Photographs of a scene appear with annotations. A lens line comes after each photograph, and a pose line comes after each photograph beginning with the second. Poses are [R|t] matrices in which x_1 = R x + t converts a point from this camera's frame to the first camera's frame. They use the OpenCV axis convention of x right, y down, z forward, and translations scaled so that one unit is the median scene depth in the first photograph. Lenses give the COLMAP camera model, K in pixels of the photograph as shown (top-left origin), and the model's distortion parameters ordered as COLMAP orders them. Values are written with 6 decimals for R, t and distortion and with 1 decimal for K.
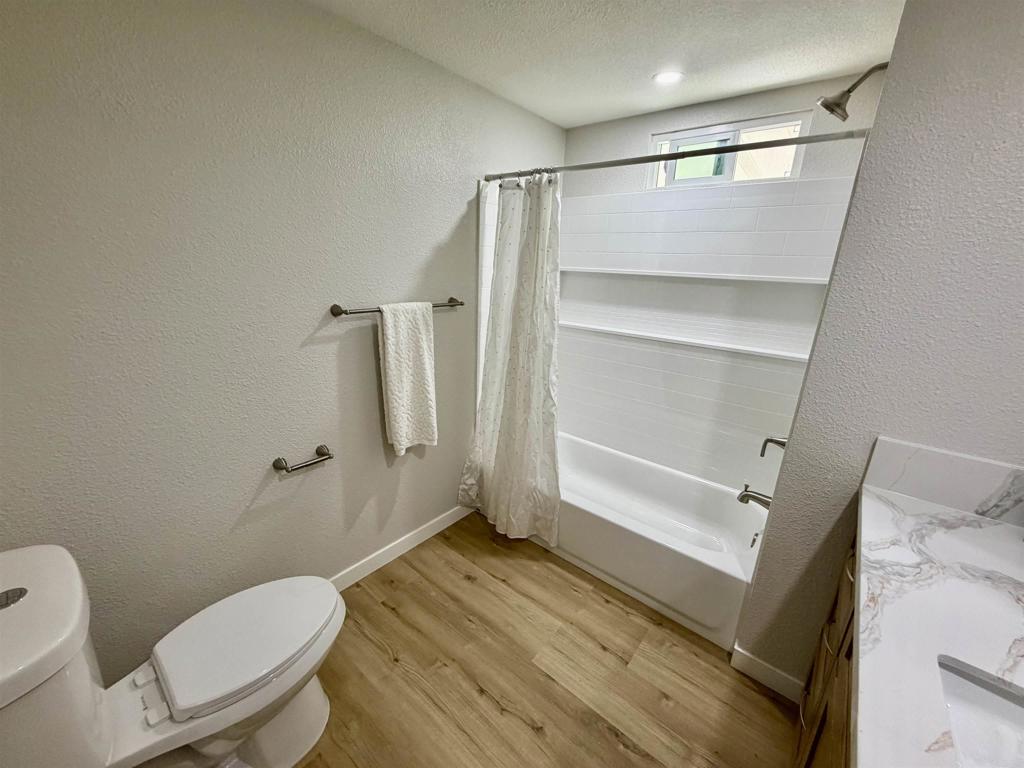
lens RADIAL K [[409.1, 0, 509.8], [0, 409.1, 384.9], [0, 0, 1]] dist [0.001767, 0.000174]
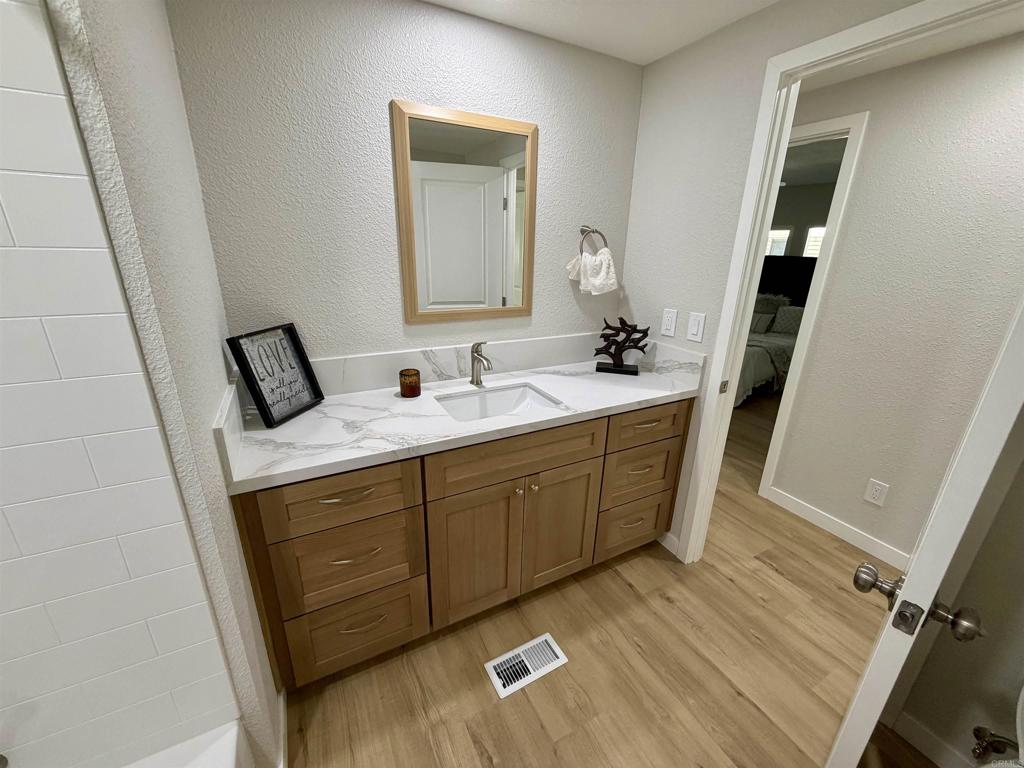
lens RADIAL K [[409.1, 0, 509.8], [0, 409.1, 384.9], [0, 0, 1]] dist [0.001767, 0.000174]
pose [[-0.923908, -0.177468, 0.338966, 0.077928], [0.055617, 0.814222, 0.577884, -0.351599], [-0.378550, 0.552764, -0.742396, 1.215543]]
